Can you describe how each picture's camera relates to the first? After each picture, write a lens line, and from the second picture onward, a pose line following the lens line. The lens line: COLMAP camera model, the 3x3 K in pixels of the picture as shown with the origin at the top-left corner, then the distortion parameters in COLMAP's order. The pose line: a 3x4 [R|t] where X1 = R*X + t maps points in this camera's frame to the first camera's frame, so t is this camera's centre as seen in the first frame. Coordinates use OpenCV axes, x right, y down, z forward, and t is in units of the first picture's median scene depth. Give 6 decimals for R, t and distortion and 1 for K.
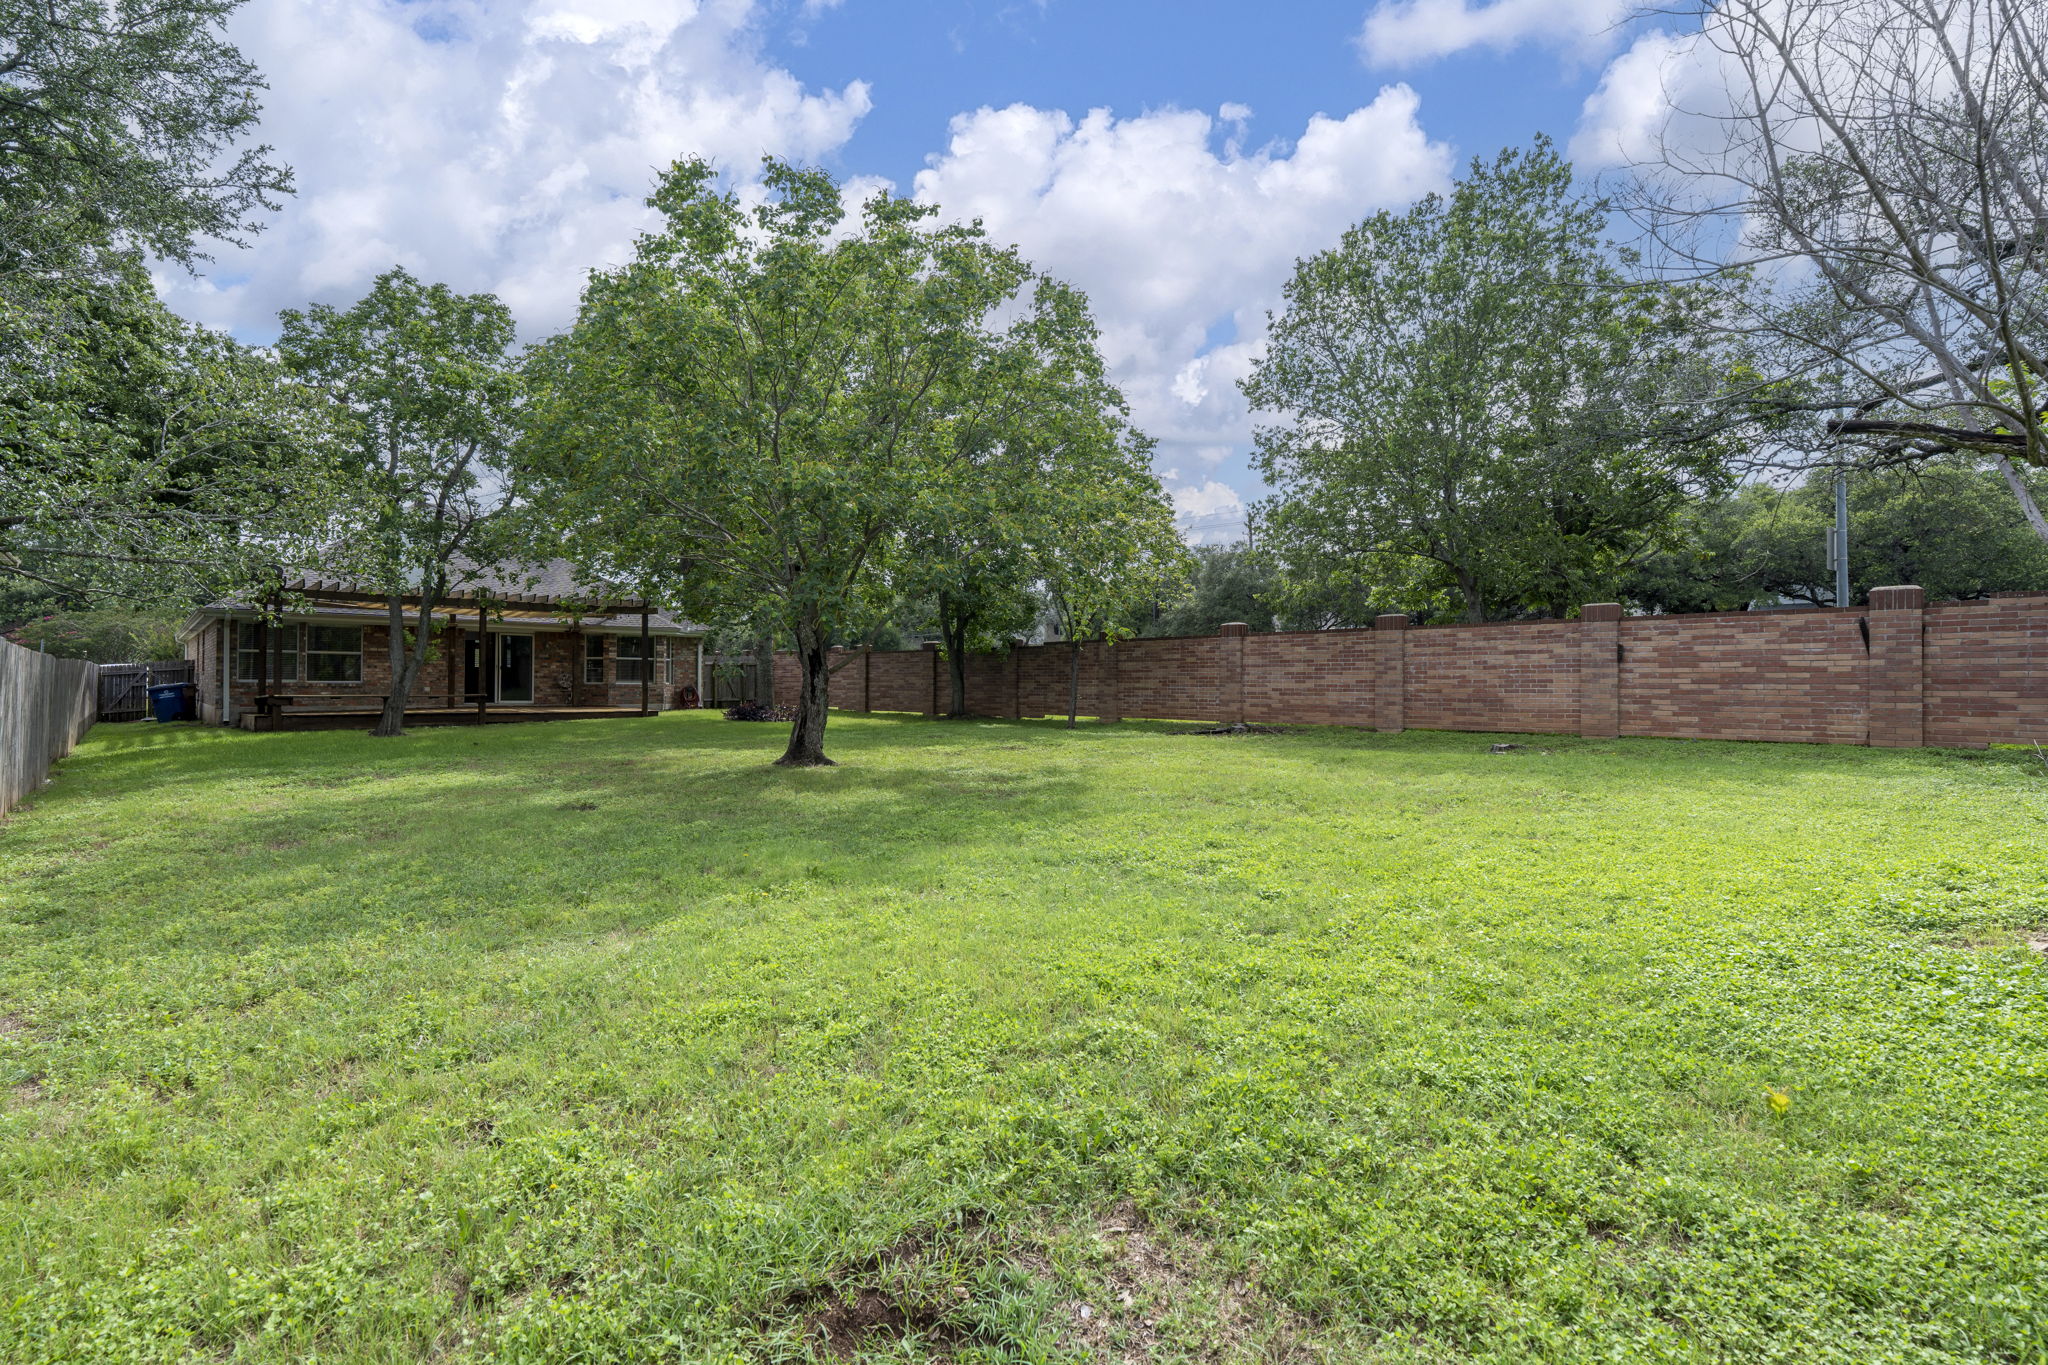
lens RADIAL K [[923.3, 0, 1014.3], [0, 923.3, 675.7], [0, 0, 1]] dist [-0.003987, 0.000822]
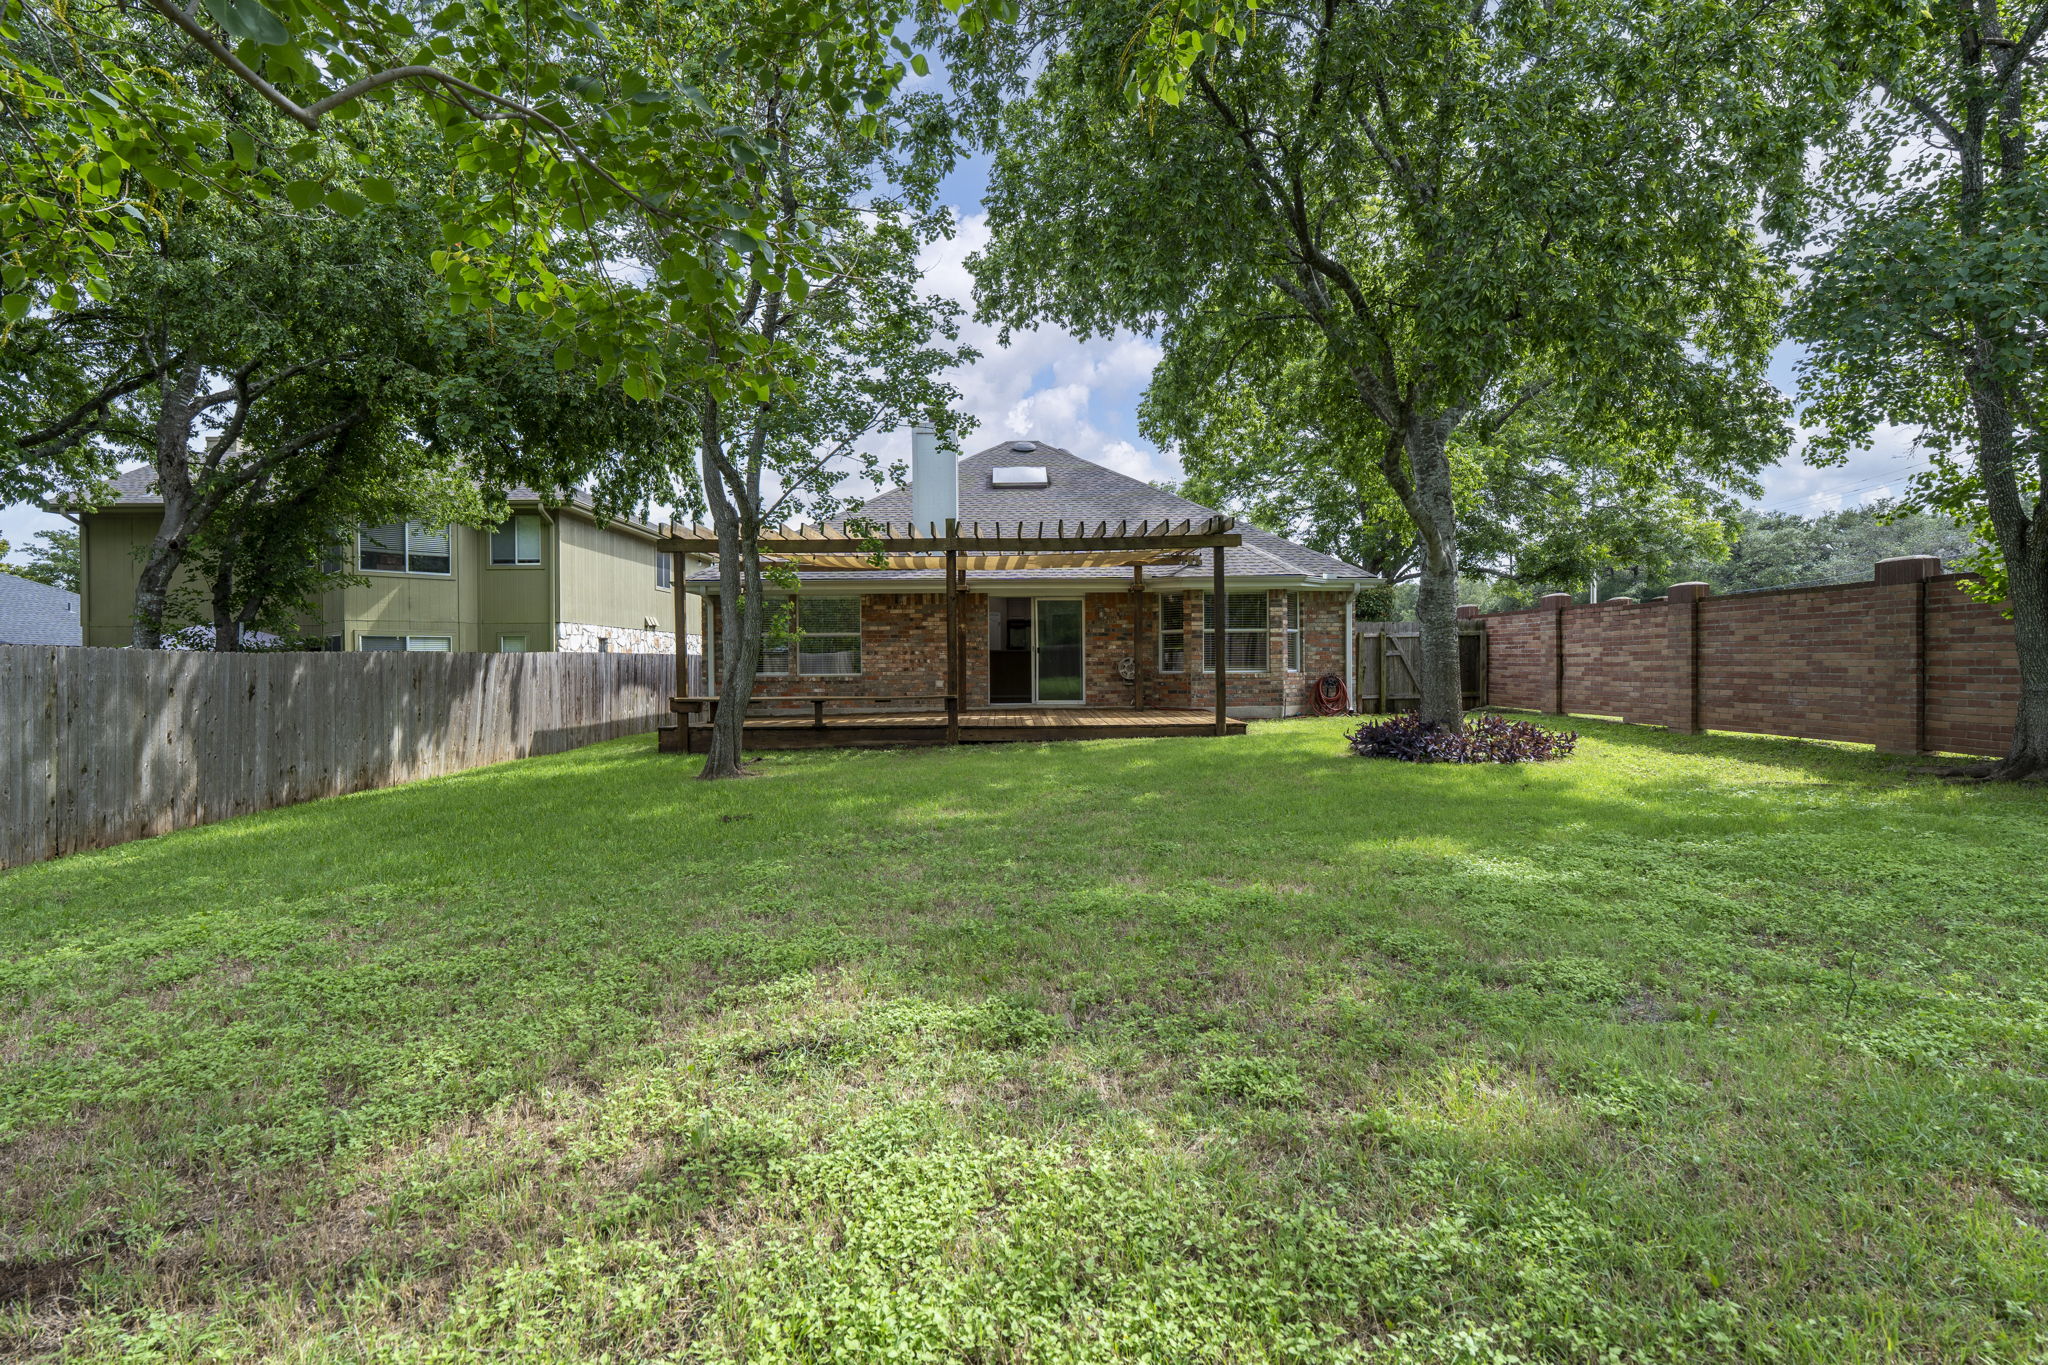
lens RADIAL K [[990.4, 0, 1024.0], [0, 990.4, 682.5], [0, 0, 1]] dist [-0.002218, 0.000533]
pose [[0.745338, 0.000437, -0.666686, -0.087936], [0.018460, 0.999603, 0.021294, -0.001062], [0.666431, -0.028178, 0.745034, 0.449197]]
